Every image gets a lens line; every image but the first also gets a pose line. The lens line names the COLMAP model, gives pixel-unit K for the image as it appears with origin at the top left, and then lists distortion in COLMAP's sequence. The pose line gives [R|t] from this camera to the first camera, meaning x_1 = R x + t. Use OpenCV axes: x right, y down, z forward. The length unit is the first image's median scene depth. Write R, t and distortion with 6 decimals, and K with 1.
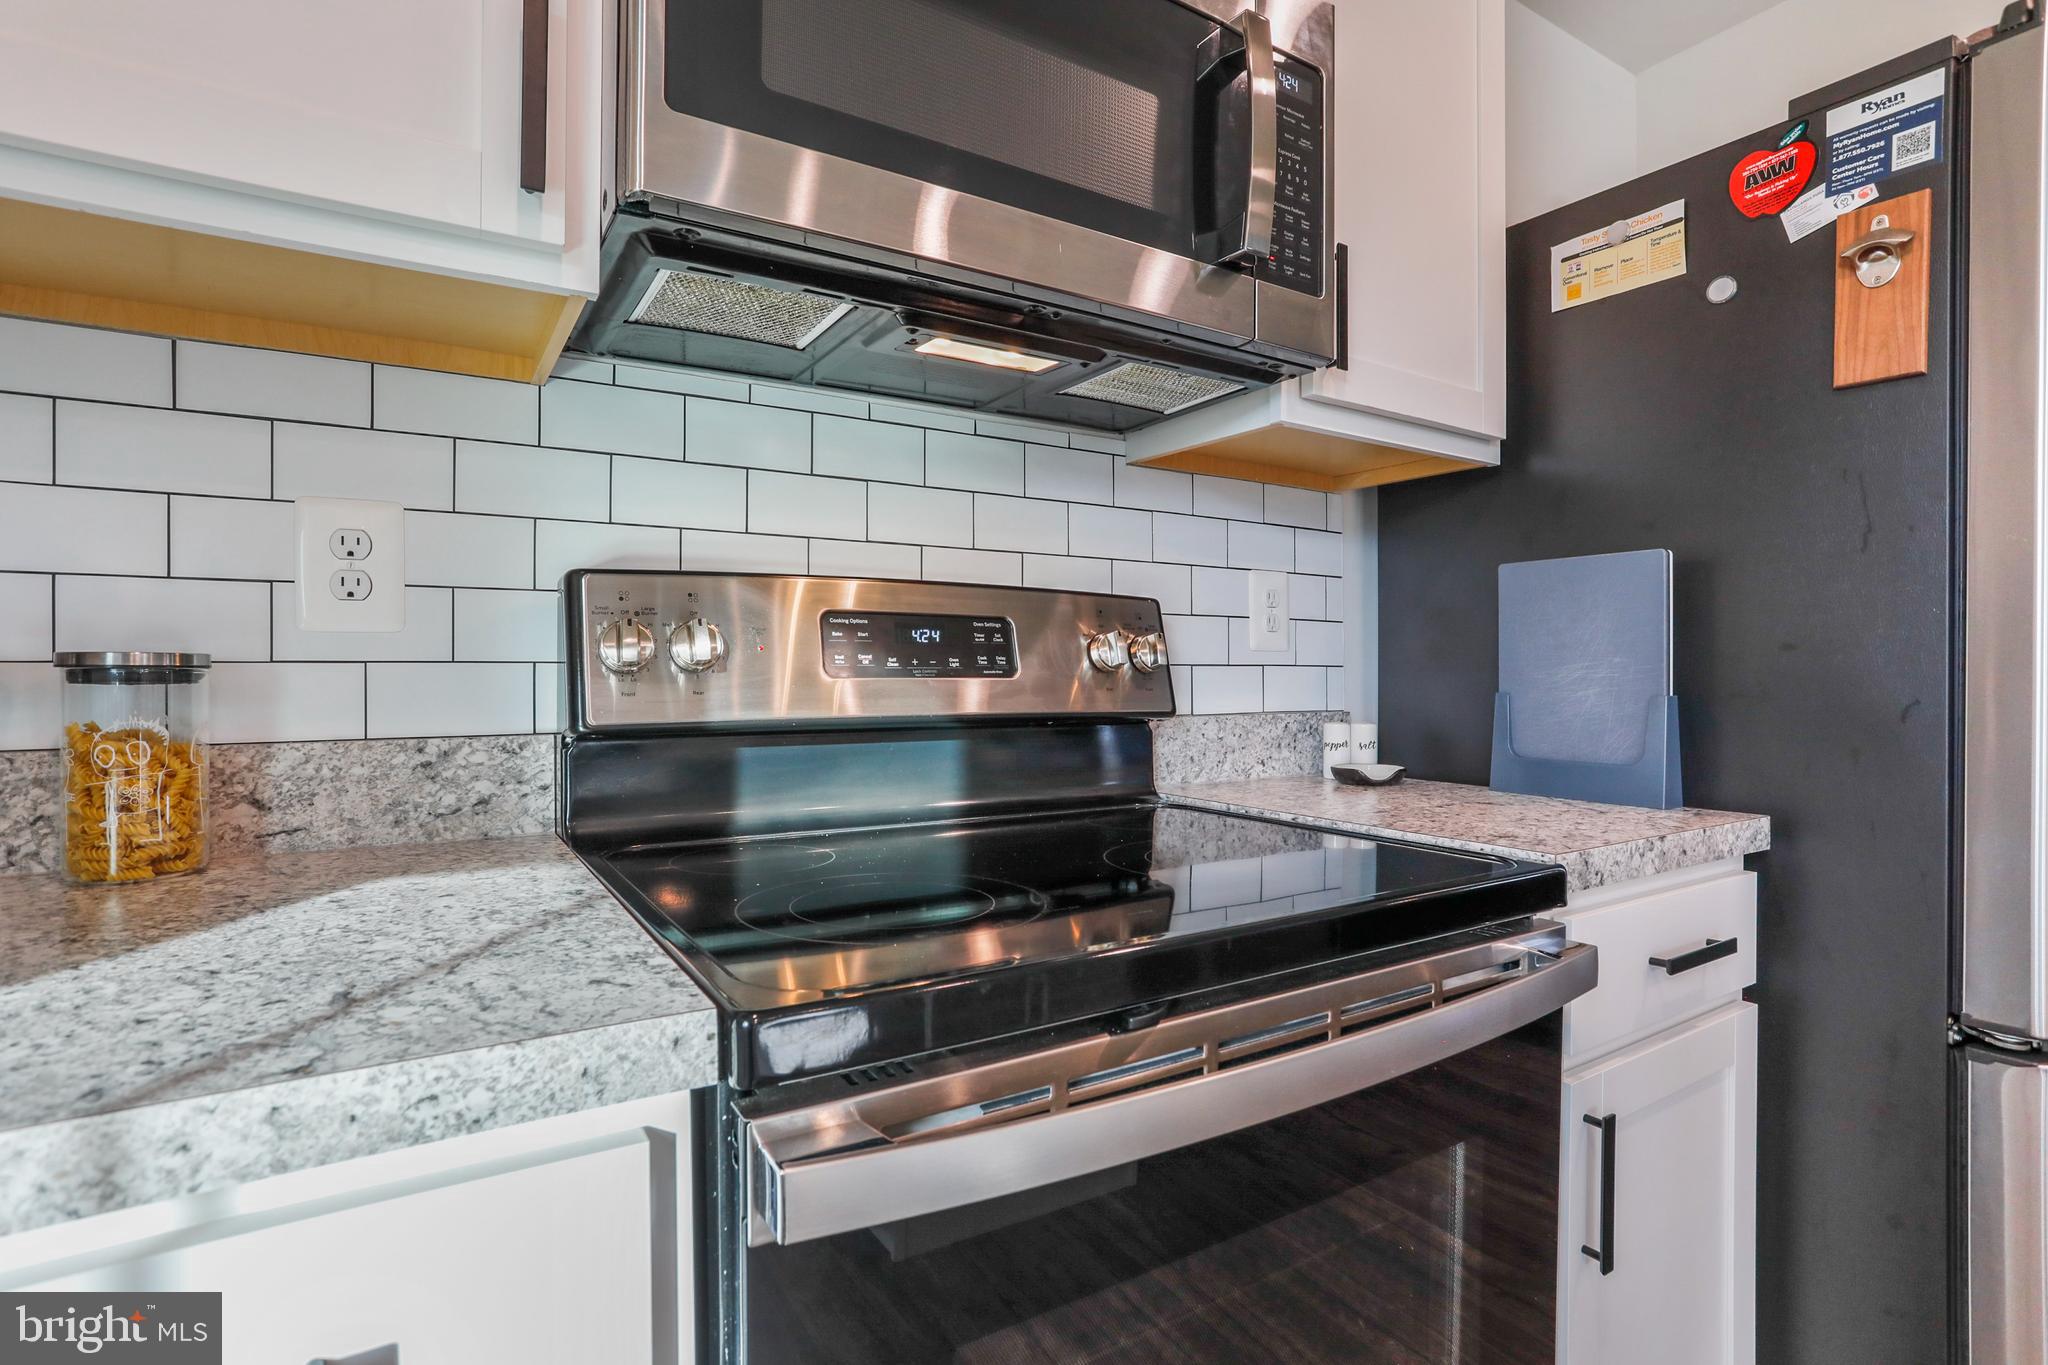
lens RADIAL K [[998.7, 0, 1003.4], [0, 998.7, 687.2], [0, 0, 1]] dist [-0.043992, 0.020211]
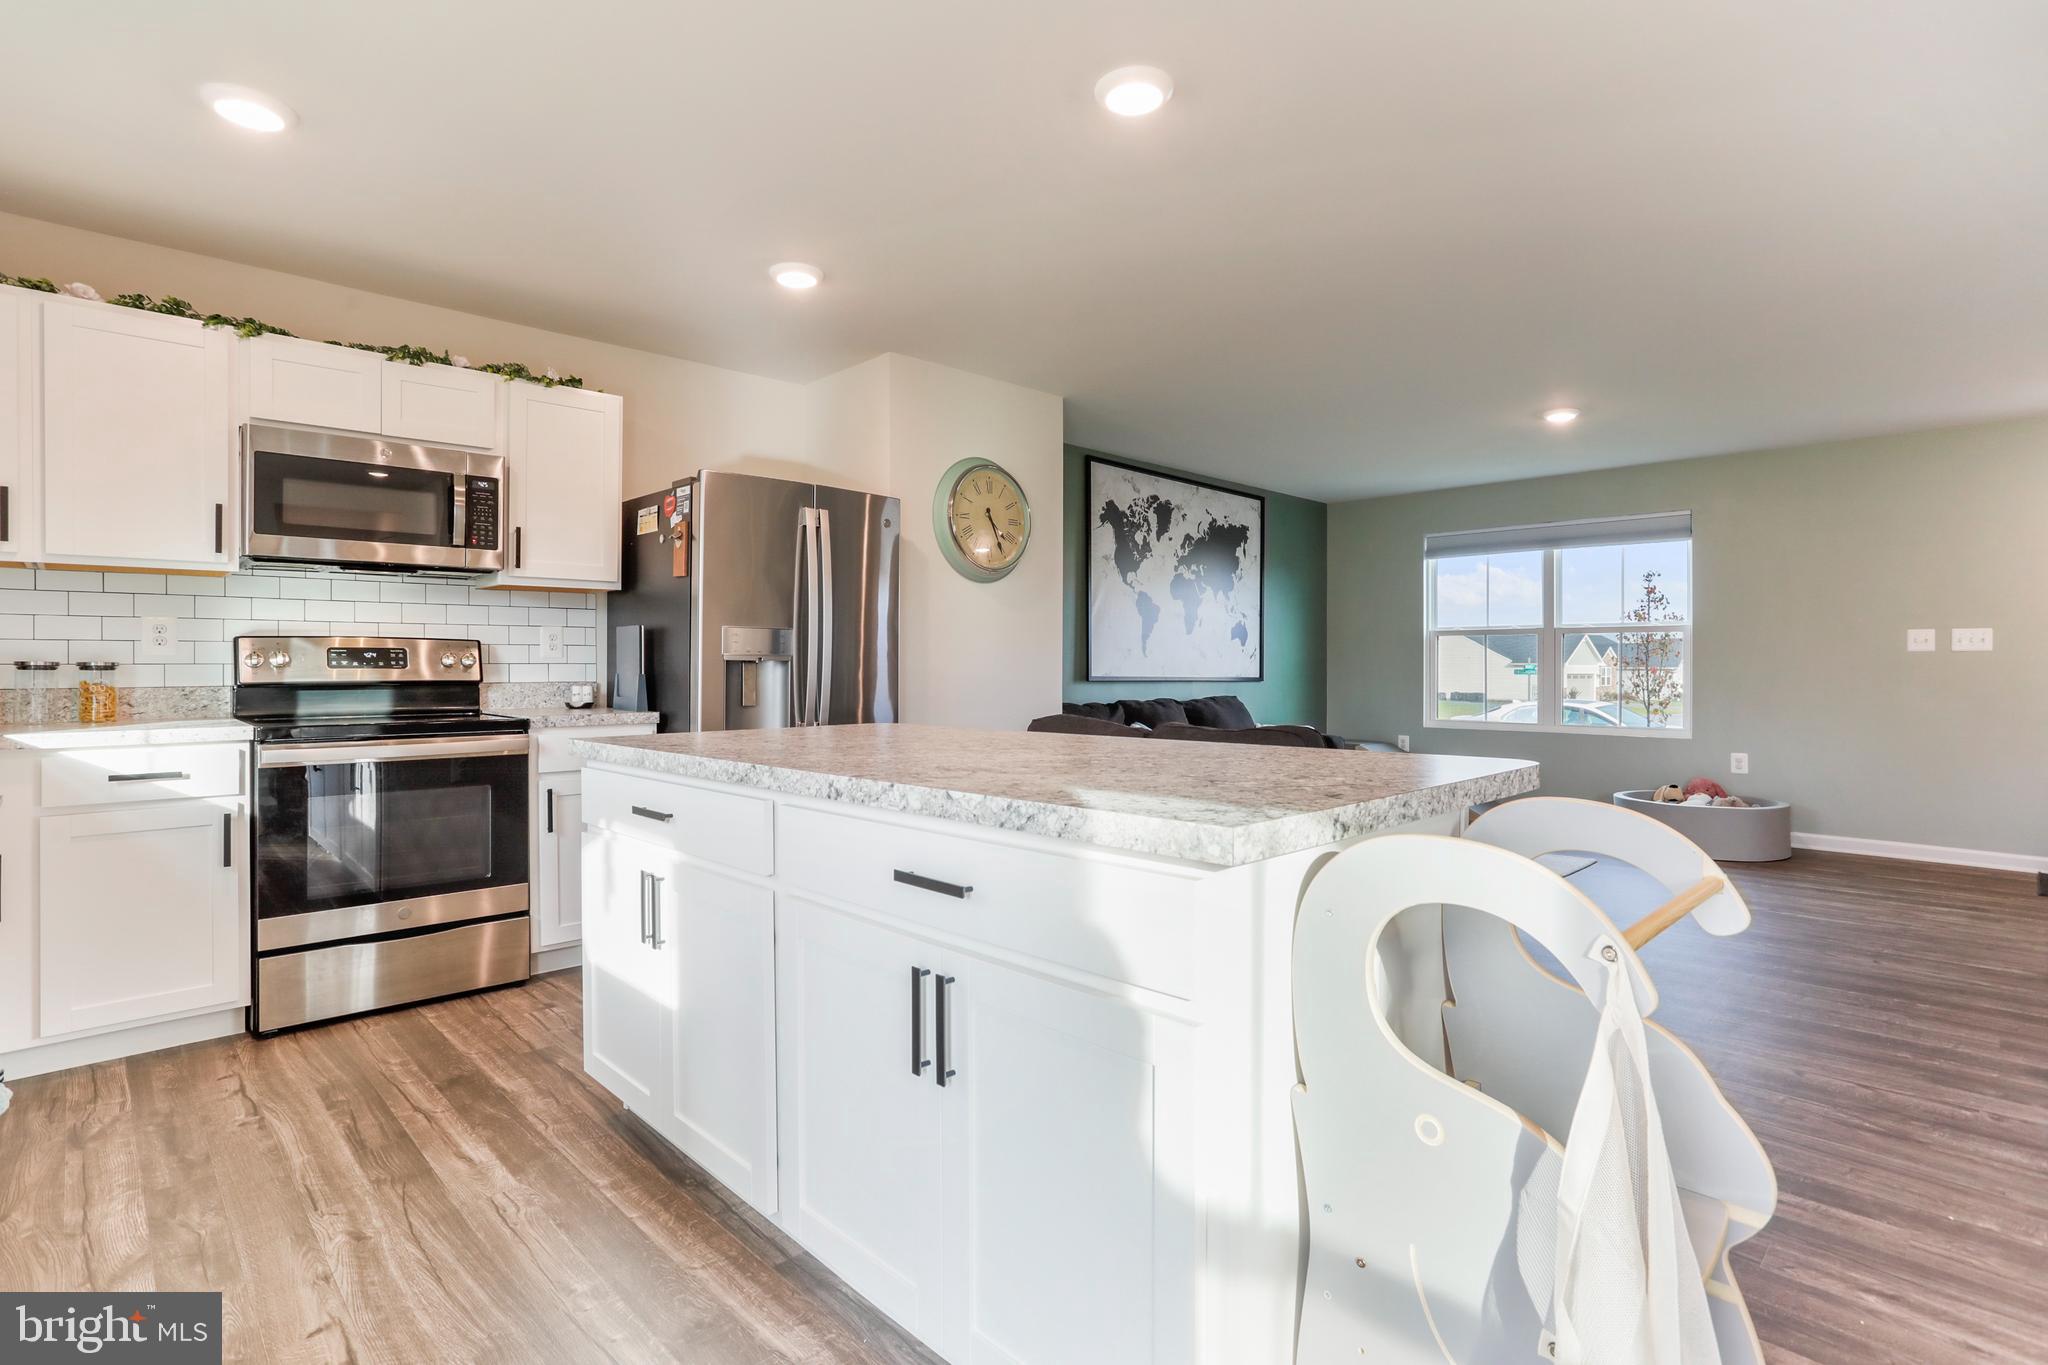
lens RADIAL K [[998.7, 0, 1014.8], [0, 998.7, 674.0], [0, 0, 1]] dist [-0.043992, 0.020211]
pose [[0.976998, -0.001032, 0.213246, 1.392977], [0.001776, 0.999993, -0.003297, 0.023135], [-0.213241, 0.003599, 0.976993, -2.717994]]
